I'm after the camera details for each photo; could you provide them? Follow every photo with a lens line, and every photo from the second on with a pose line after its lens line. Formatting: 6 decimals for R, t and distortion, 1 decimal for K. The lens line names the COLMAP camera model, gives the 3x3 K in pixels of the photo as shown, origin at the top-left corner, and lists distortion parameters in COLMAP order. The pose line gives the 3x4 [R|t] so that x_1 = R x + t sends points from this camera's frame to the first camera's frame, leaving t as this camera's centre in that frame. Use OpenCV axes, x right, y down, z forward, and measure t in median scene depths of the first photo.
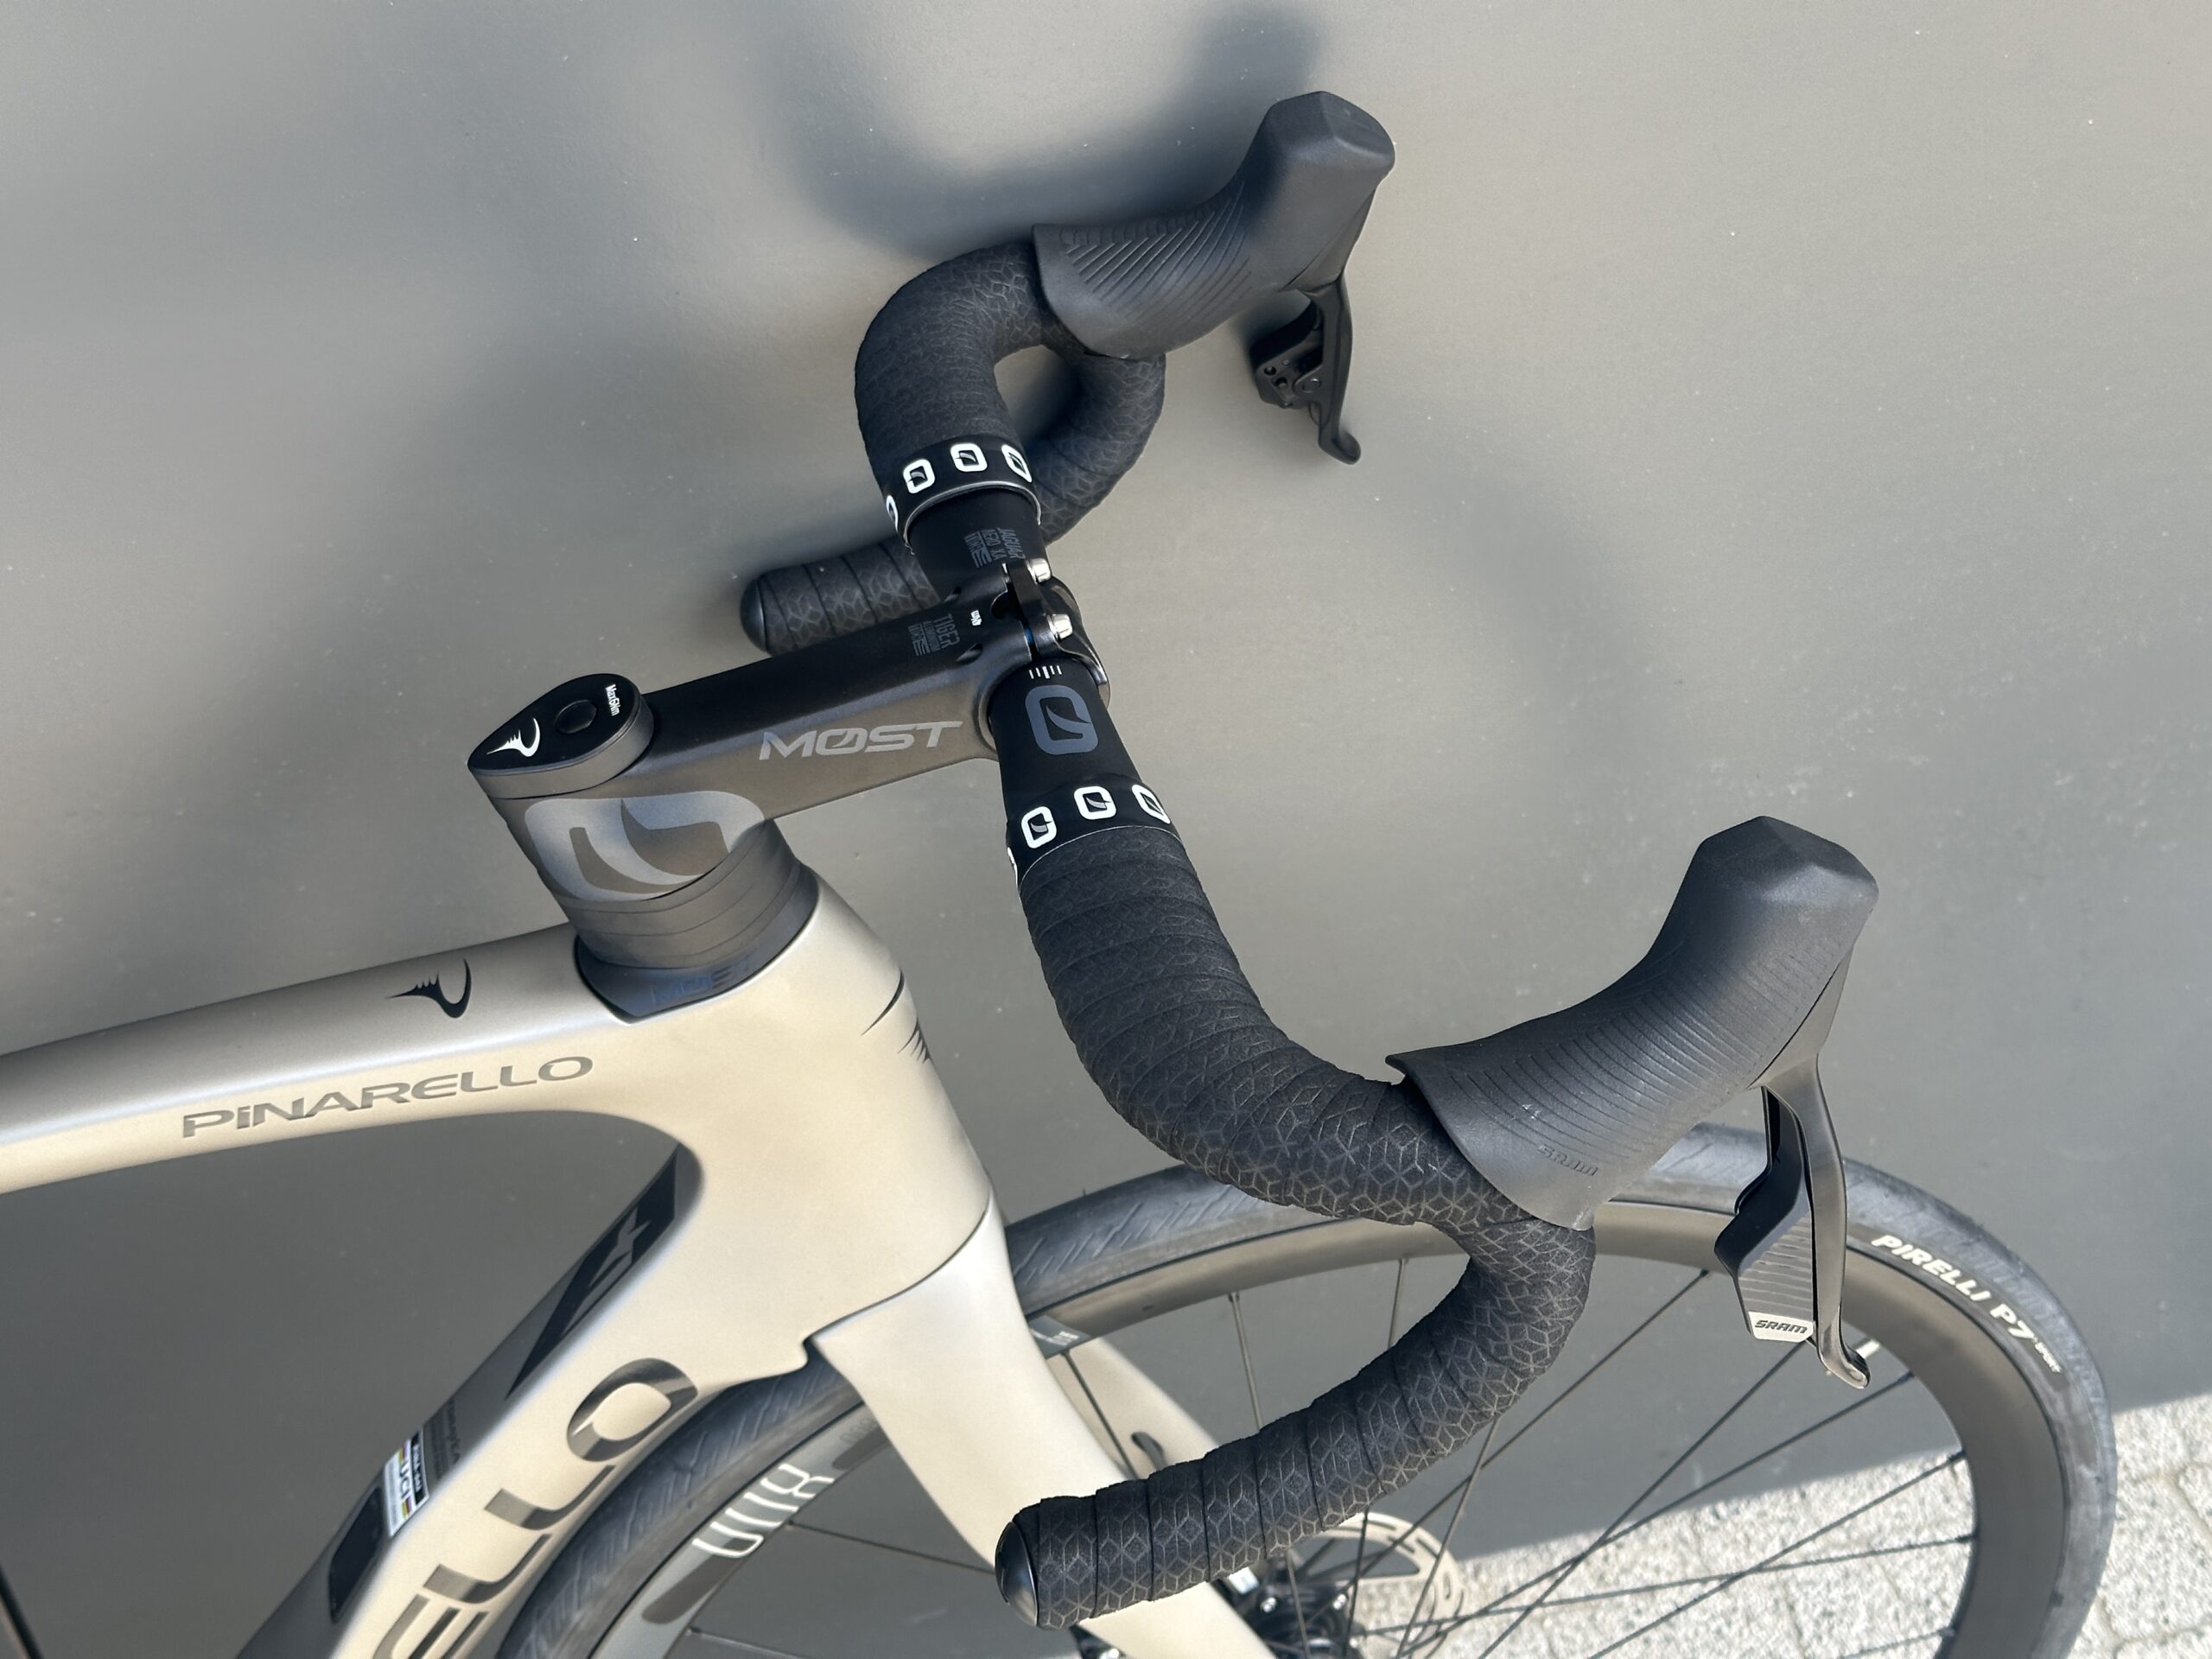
lens RADIAL K [[3387.0, 0, 1106.0], [0, 3387.0, 829.5], [0, 0, 1]] dist [0.178404, -0.550530]
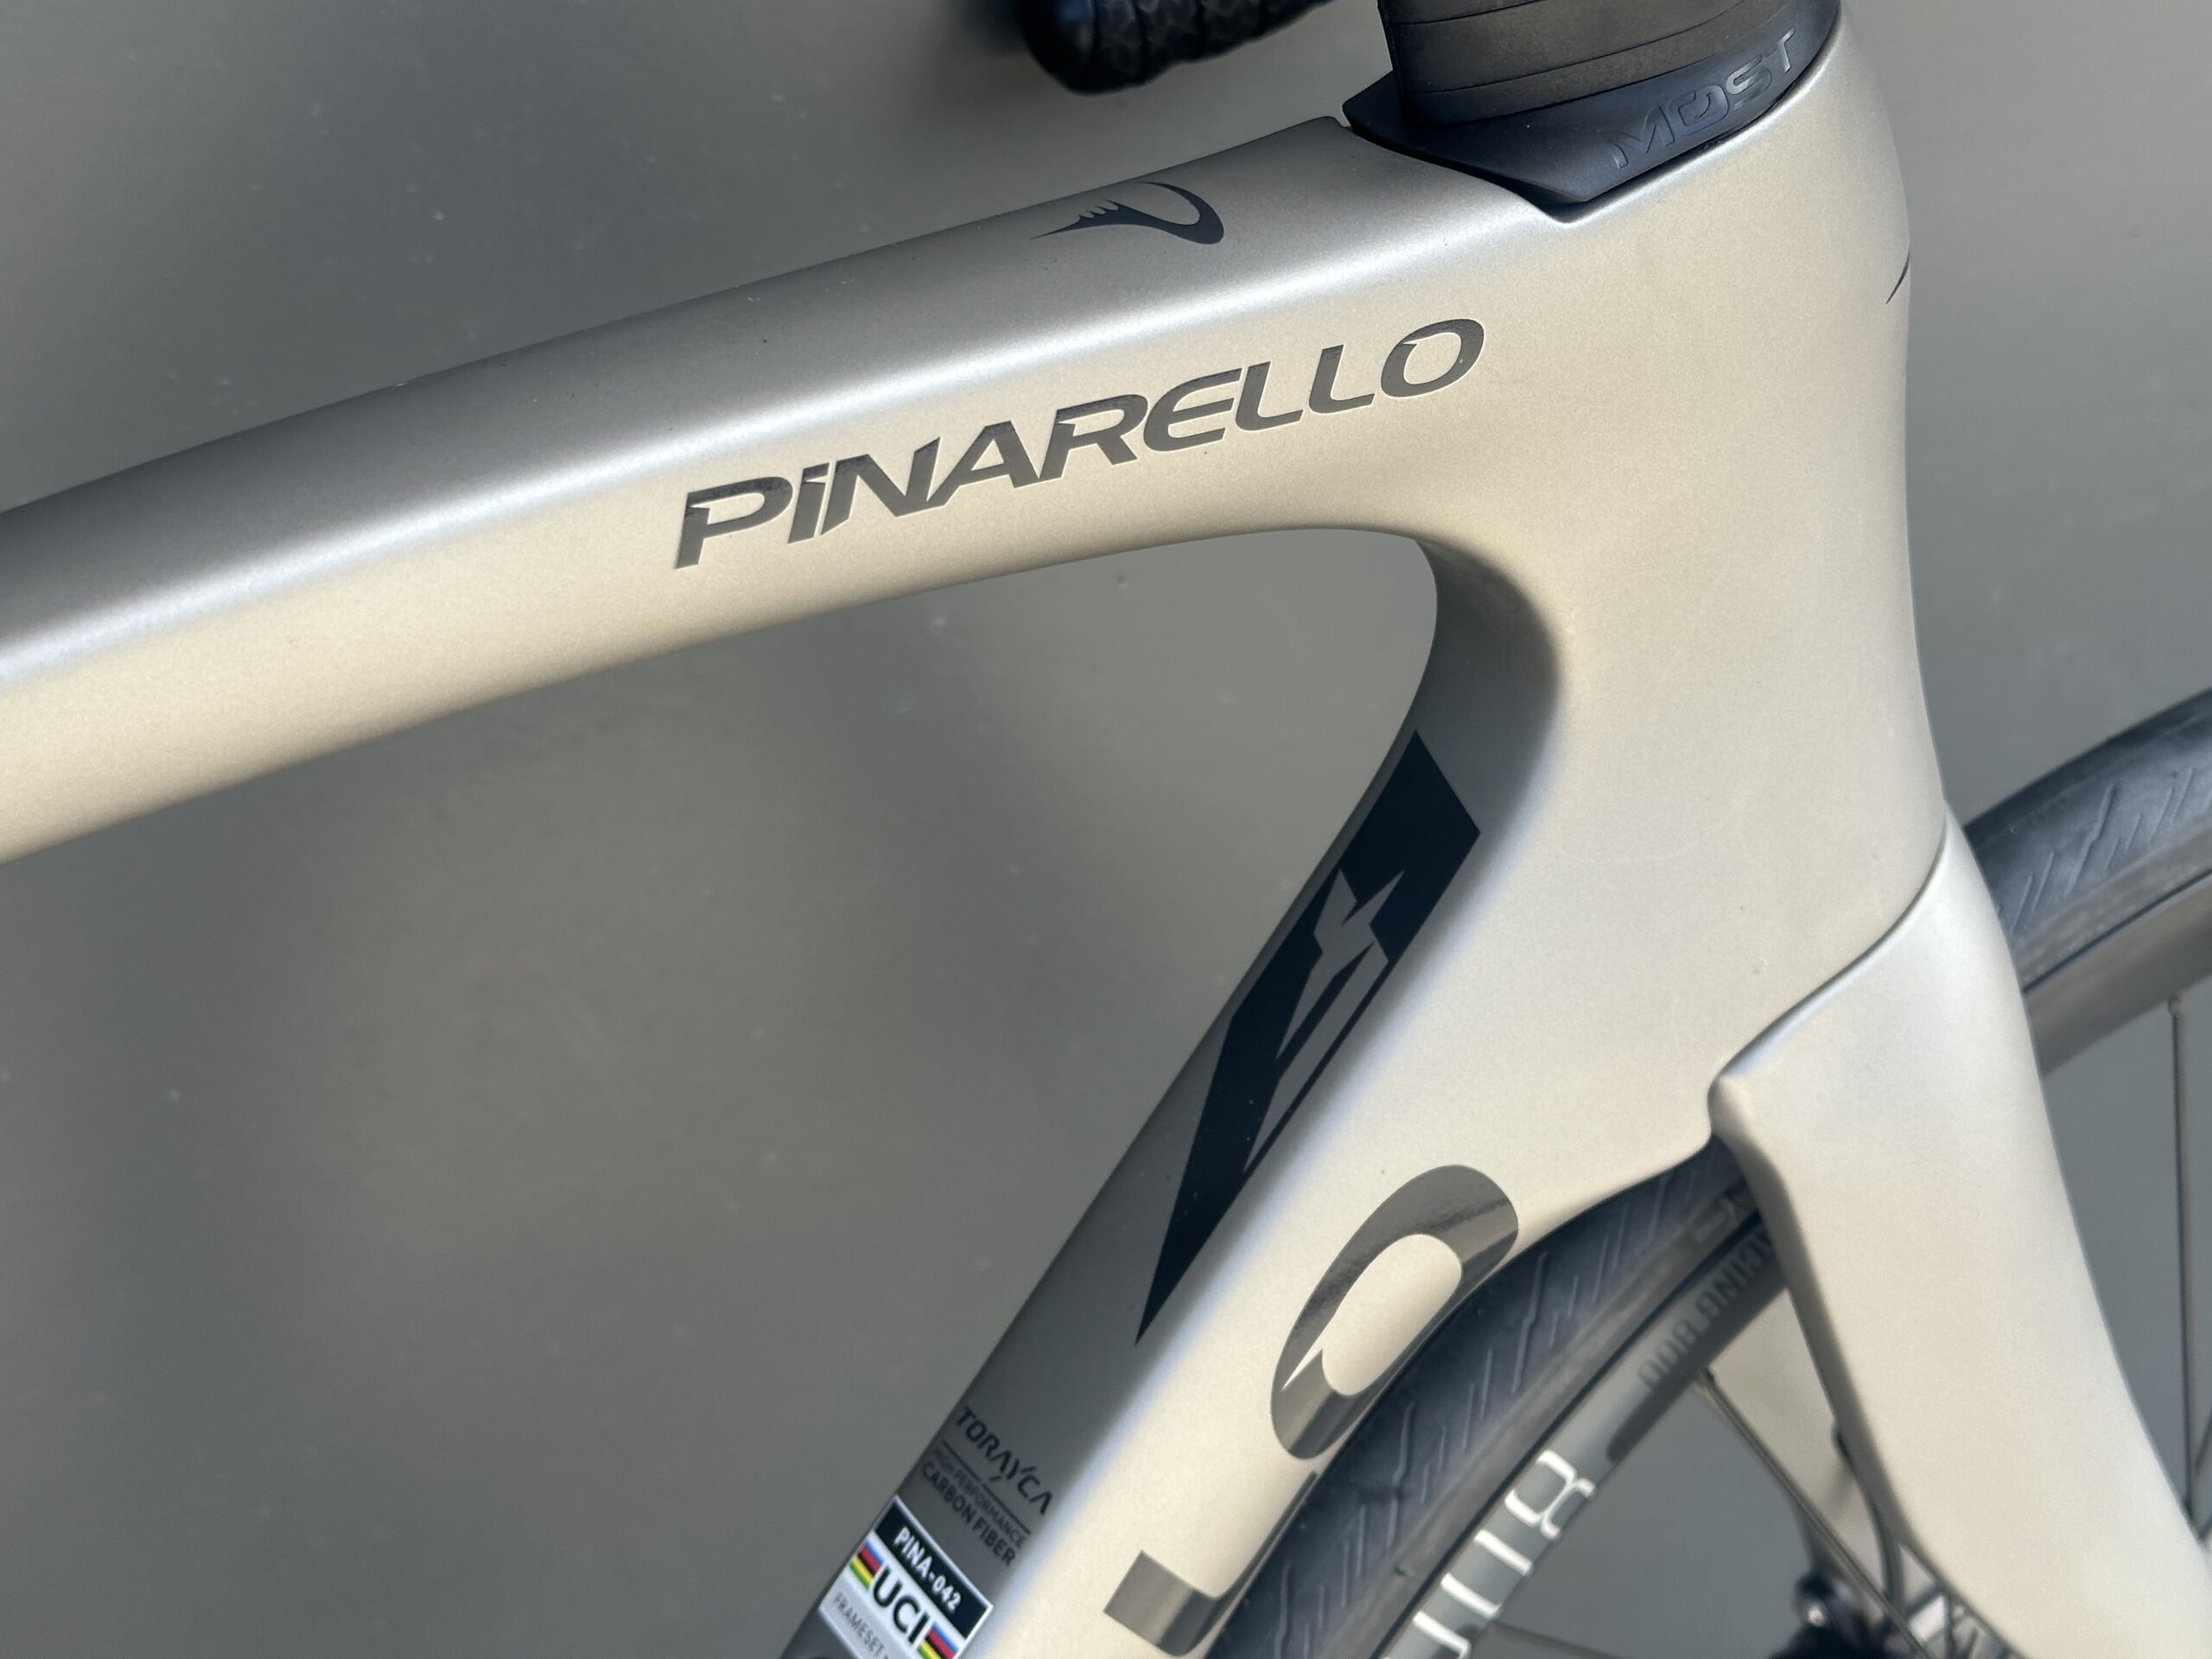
lens RADIAL K [[3358.2, 0, 1105.2], [0, 3358.2, 741.1], [0, 0, 1]] dist [0.112620, -0.033207]
pose [[0.944996, -0.153141, 0.289017, -0.313198], [0.209702, 0.961787, -0.176042, 0.175212], [-0.251013, 0.226966, 0.940999, 0.572685]]
